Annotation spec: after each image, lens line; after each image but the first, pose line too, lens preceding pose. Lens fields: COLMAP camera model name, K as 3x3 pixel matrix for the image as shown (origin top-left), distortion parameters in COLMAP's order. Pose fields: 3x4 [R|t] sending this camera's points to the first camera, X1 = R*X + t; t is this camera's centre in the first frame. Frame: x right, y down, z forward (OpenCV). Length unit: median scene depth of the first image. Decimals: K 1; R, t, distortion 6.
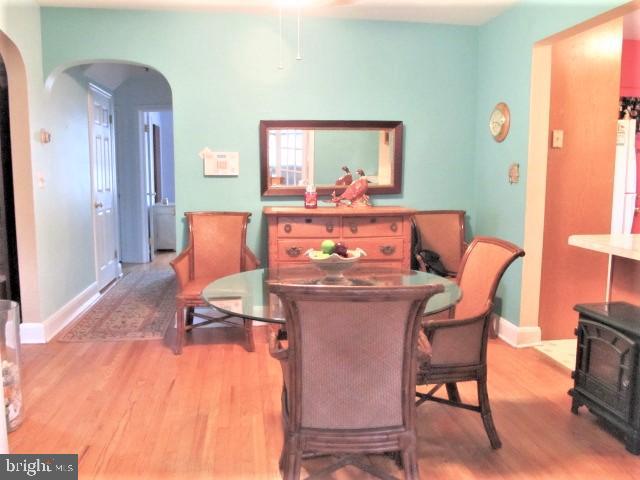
lens RADIAL K [[533.4, 0, 322.0], [0, 533.4, 240.2], [0, 0, 1]] dist [-0.056851, 0.027595]
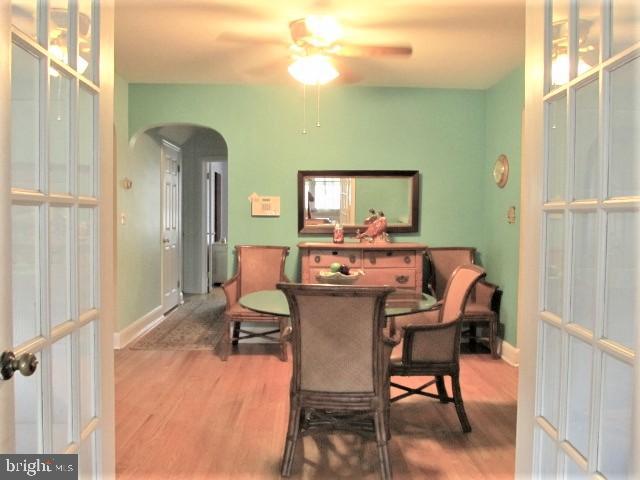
lens RADIAL K [[533.4, 0, 317.9], [0, 533.4, 241.0], [0, 0, 1]] dist [-0.056851, 0.027595]
pose [[0.992934, 0.010307, -0.118219, 0.076458], [-0.020047, 0.996471, -0.081503, 0.033793], [0.116962, 0.083297, 0.989637, -0.189892]]
